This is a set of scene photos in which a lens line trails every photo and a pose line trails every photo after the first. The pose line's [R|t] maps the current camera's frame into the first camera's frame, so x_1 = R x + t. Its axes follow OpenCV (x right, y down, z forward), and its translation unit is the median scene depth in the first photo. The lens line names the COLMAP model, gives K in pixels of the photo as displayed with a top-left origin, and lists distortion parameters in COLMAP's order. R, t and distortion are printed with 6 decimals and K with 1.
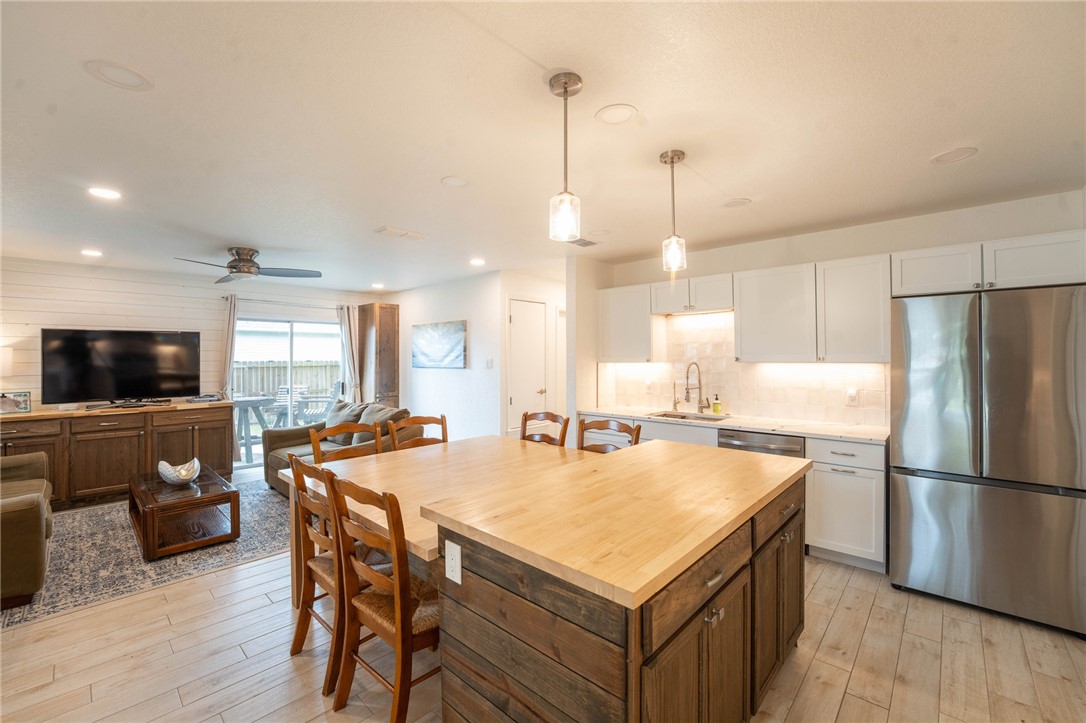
lens RADIAL K [[446.9, 0, 538.9], [0, 446.9, 351.0], [0, 0, 1]] dist [-0.027630, 0.003039]
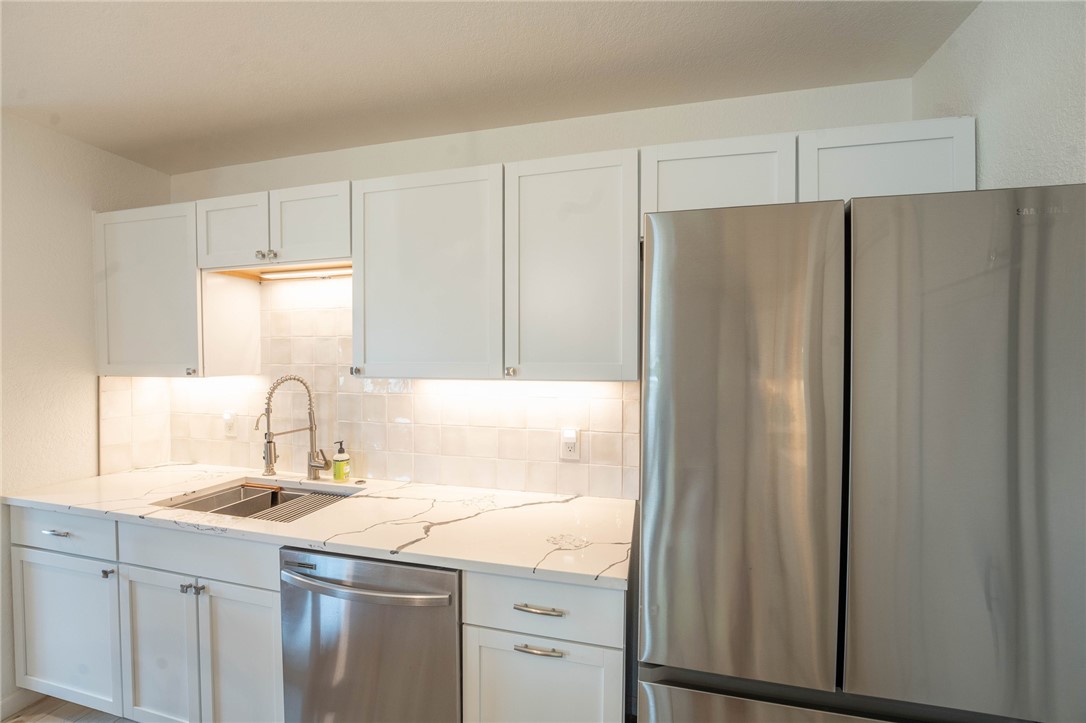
lens RADIAL K [[446.9, 0, 536.5], [0, 446.9, 365.3], [0, 0, 1]] dist [-0.027630, 0.003039]
pose [[0.878162, 0.004085, 0.478346, 0.384194], [-0.012693, 0.999810, 0.014765, 0.003608], [-0.478195, -0.019038, 0.878047, 0.506535]]
